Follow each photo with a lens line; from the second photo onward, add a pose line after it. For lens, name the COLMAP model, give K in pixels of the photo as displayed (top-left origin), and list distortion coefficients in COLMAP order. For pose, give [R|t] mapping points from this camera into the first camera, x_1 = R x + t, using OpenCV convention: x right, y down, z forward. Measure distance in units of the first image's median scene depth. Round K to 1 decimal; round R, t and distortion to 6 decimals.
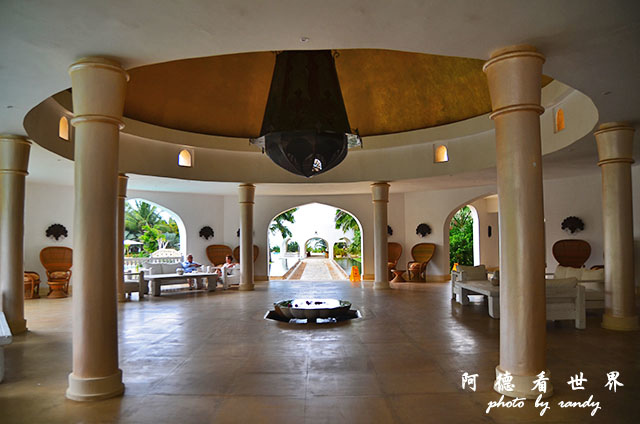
lens RADIAL K [[464.6, 0, 320.0], [0, 464.6, 212.0], [0, 0, 1]] dist [-0.125587, -0.000054]
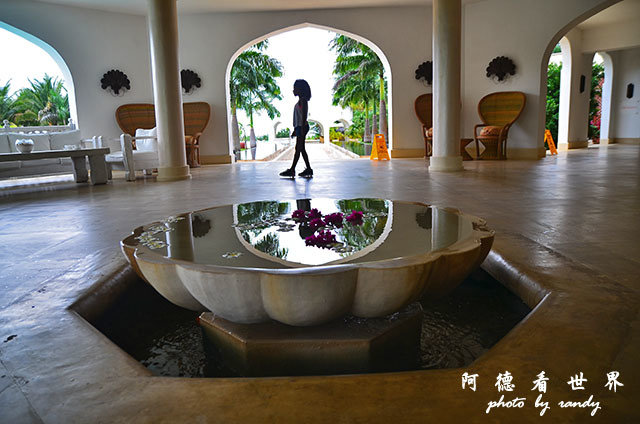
lens RADIAL K [[464.6, 0, 320.0], [0, 464.6, 212.0], [0, 0, 1]] dist [-0.125587, -0.000054]
pose [[0.999680, -0.022903, 0.010777, -0.006338], [0.019753, 0.972127, 0.233620, 0.076375], [-0.015827, -0.233333, 0.972268, 0.428790]]
